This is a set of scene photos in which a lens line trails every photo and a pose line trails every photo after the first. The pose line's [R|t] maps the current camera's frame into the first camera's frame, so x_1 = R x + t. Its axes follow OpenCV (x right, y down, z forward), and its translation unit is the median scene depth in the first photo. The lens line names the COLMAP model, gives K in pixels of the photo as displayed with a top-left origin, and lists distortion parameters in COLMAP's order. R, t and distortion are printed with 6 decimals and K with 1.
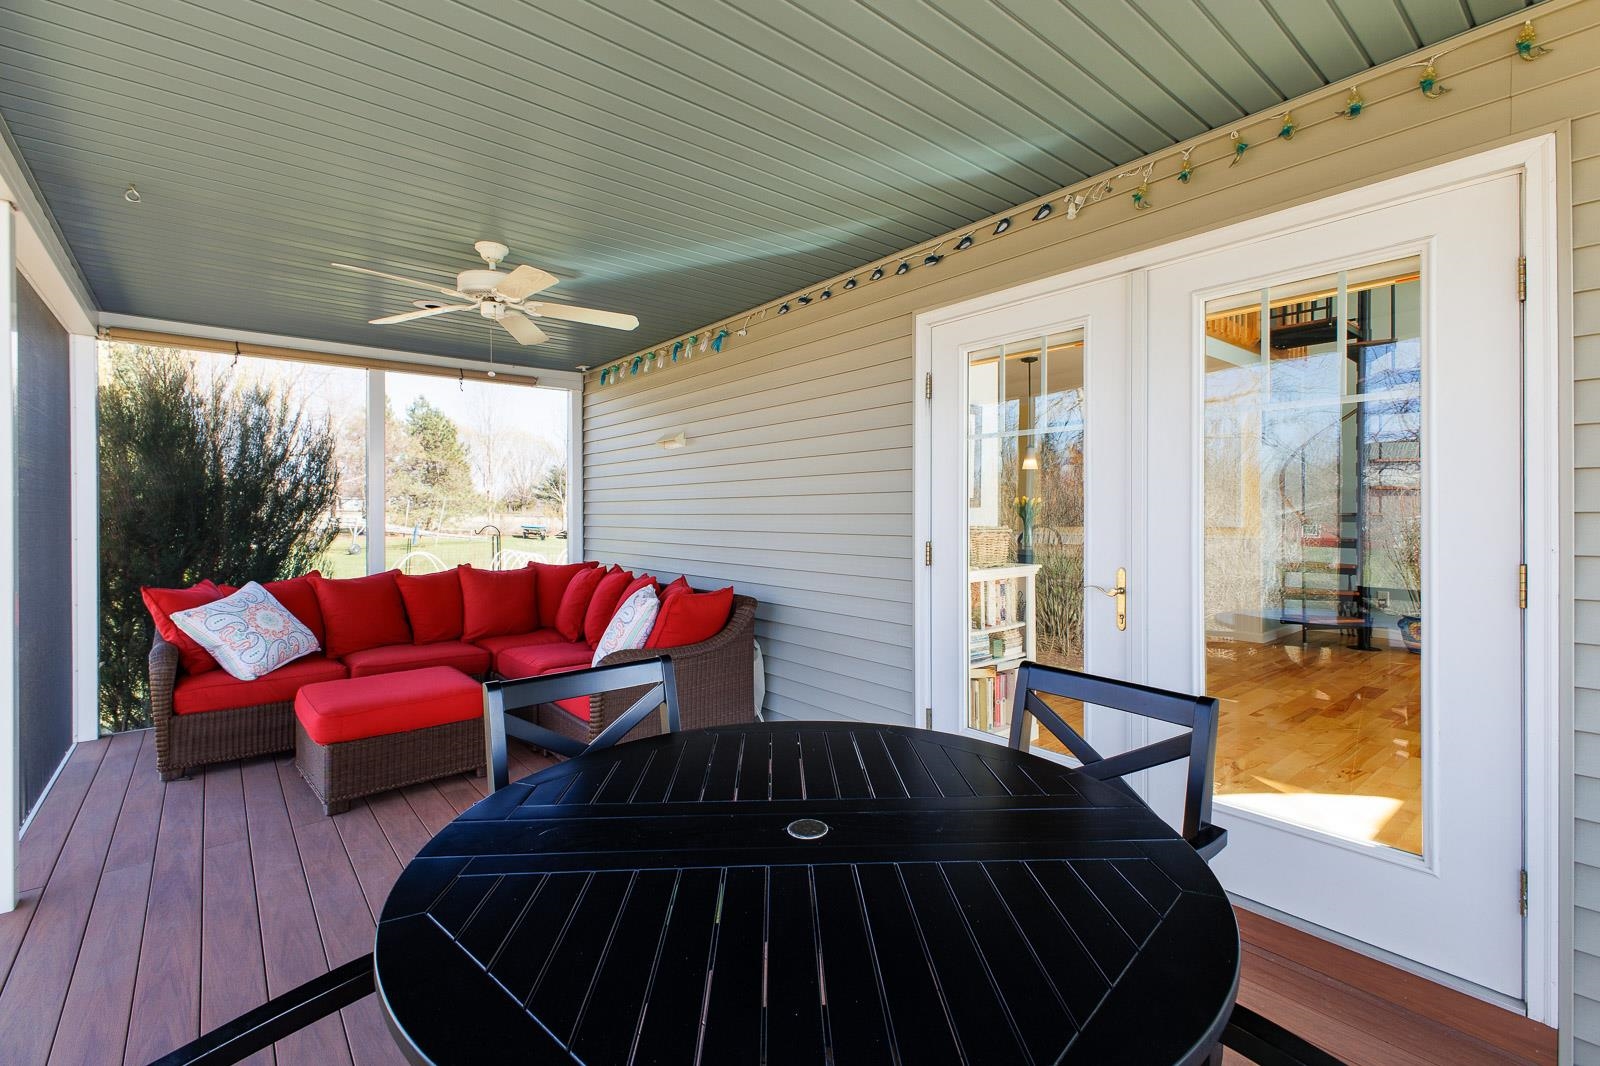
lens RADIAL K [[691.8, 0, 812.5], [0, 691.8, 515.5], [0, 0, 1]] dist [0.002344, -0.000491]
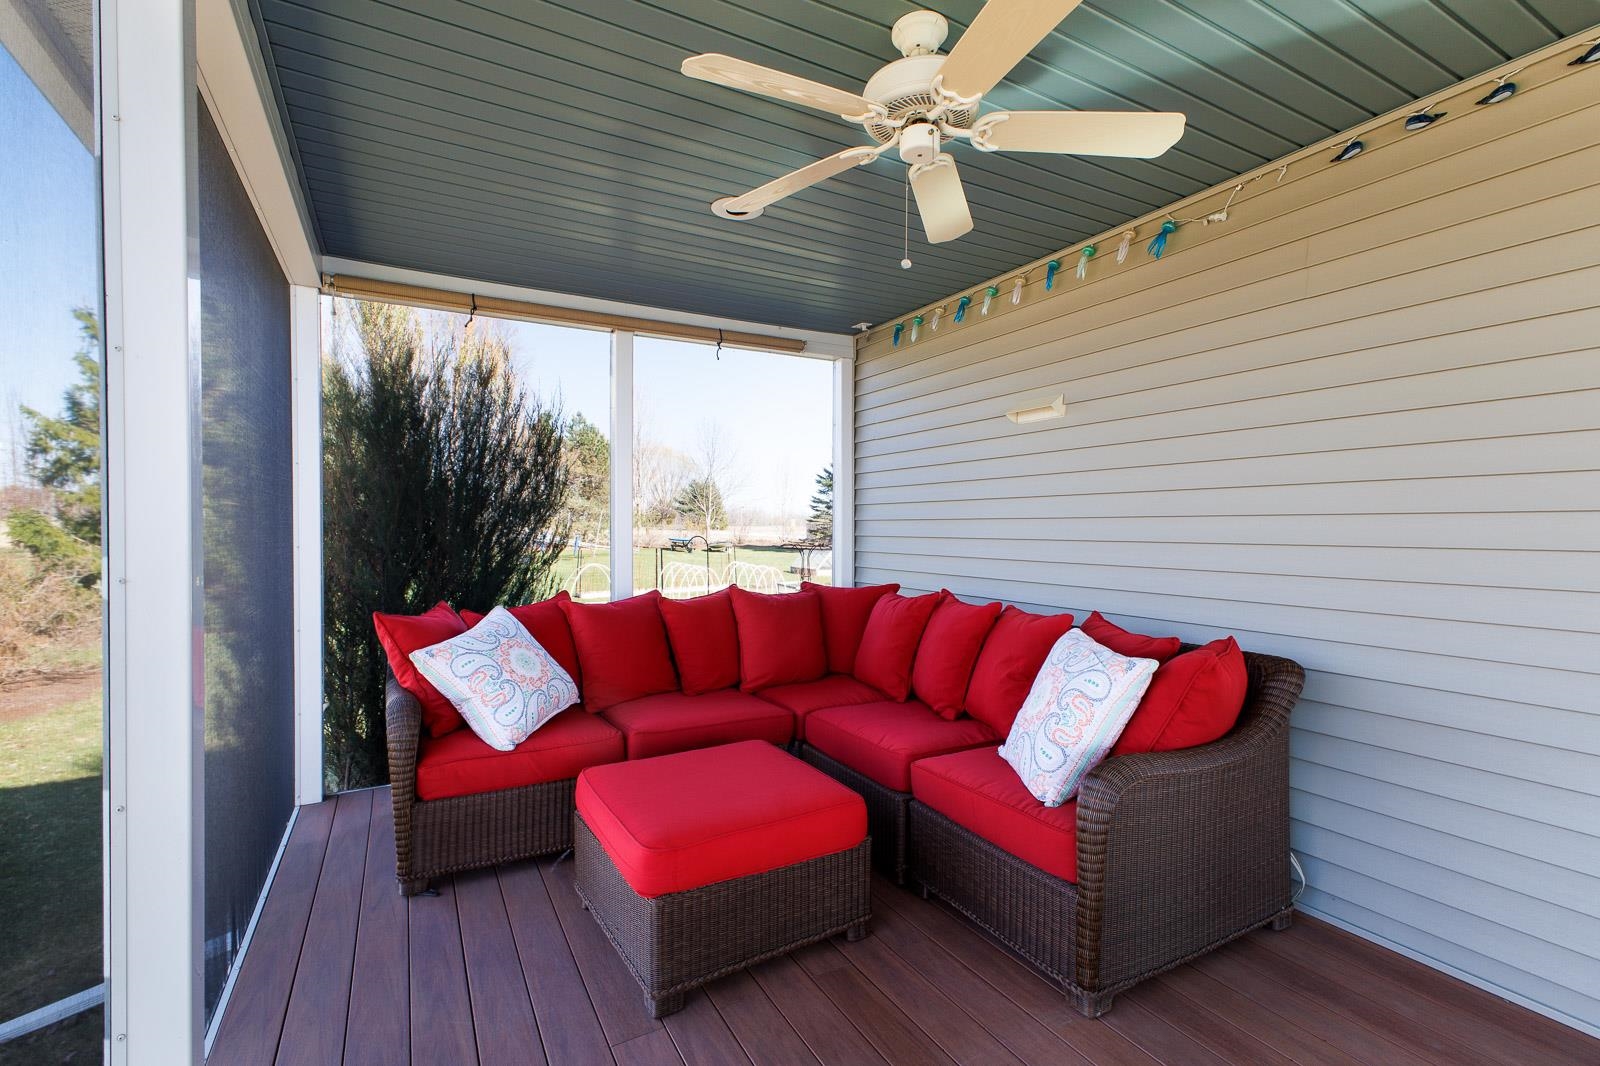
lens RADIAL K [[702.2, 0, 800.0], [0, 702.2, 533.0], [0, 0, 1]] dist [0.000988, -0.000099]
pose [[0.980581, 0.004834, -0.196055, -0.330607], [-0.003844, 0.999978, 0.005429, 0.011245], [0.196077, -0.004570, 0.980578, 0.312695]]
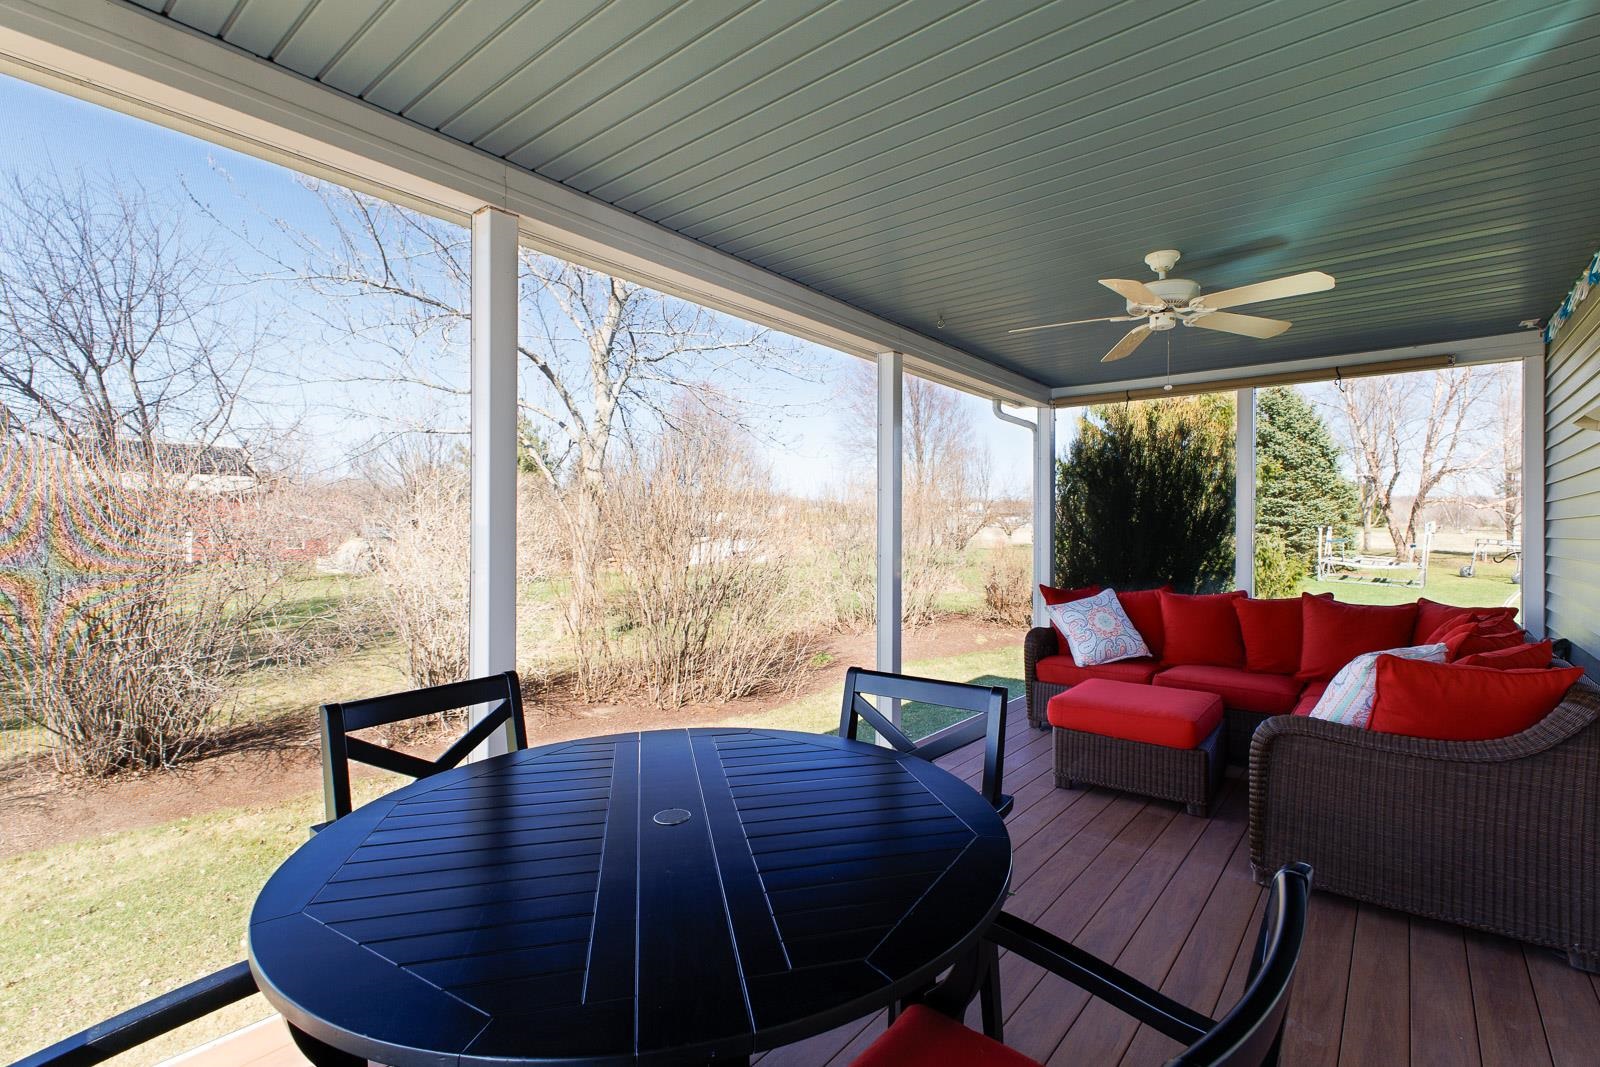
lens RADIAL K [[695.8, 0, 803.1], [0, 695.8, 525.0], [0, 0, 1]] dist [0.003810, -0.000545]
pose [[0.206824, -0.002041, -0.978376, 0.259777], [-0.013976, 0.999890, -0.005040, -0.001976], [0.978278, 0.014716, 0.206773, 0.218029]]
